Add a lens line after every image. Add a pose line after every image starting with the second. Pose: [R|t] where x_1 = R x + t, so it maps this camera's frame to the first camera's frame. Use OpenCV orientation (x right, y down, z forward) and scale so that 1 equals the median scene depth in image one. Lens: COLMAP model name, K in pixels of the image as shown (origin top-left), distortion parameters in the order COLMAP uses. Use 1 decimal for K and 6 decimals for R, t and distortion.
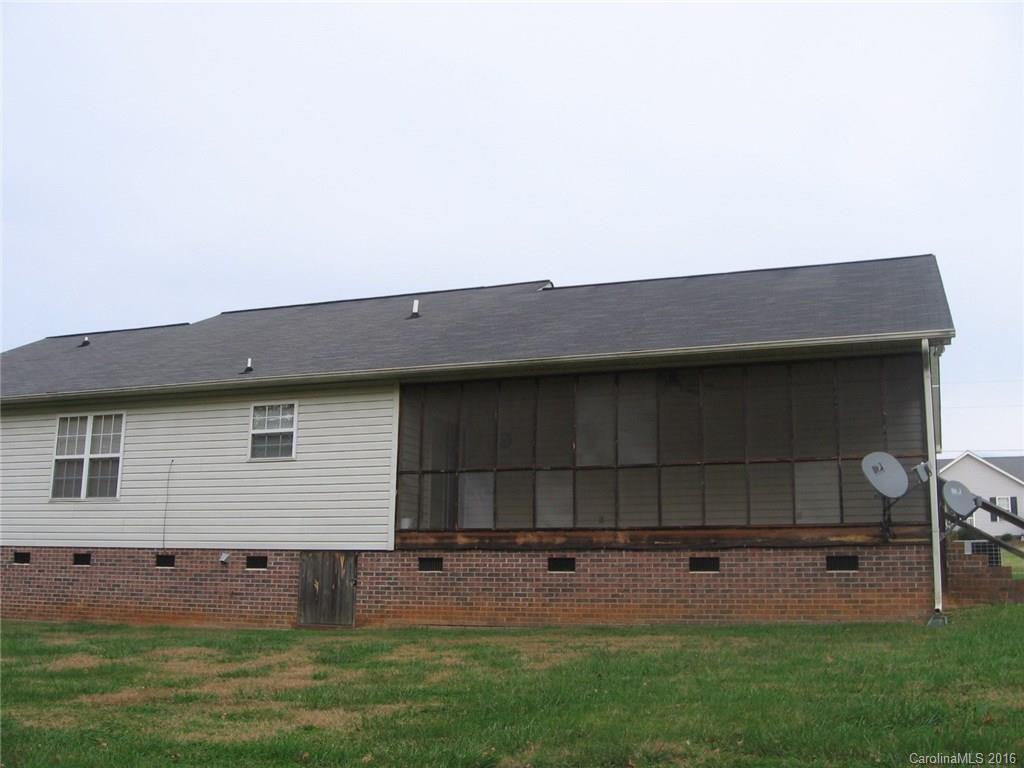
lens RADIAL K [[1052.7, 0, 512.1], [0, 1052.7, 384.5], [0, 0, 1]] dist [-0.068595, 0.000000]
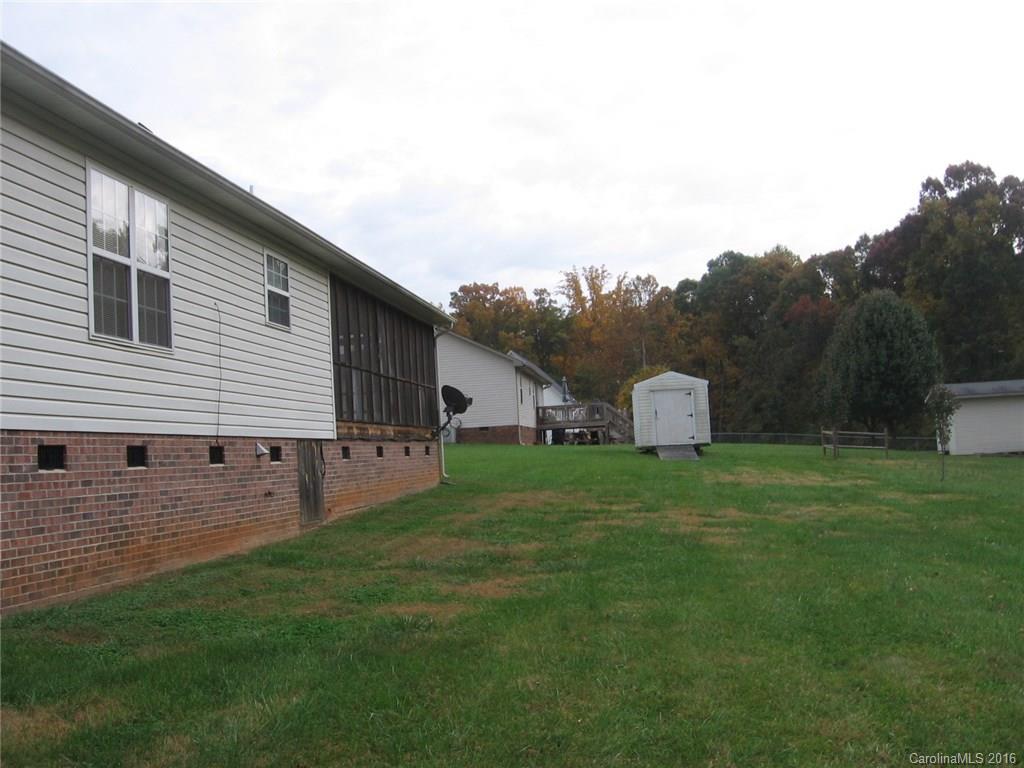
lens RADIAL K [[1052.7, 0, 511.9], [0, 1052.7, 383.2], [0, 0, 1]] dist [-0.068595, 0.000000]
pose [[-0.239491, 0.064687, 0.968741, -0.984620], [-0.125937, 0.987279, -0.097059, 0.159246], [-0.962696, -0.145245, -0.228298, 0.943573]]
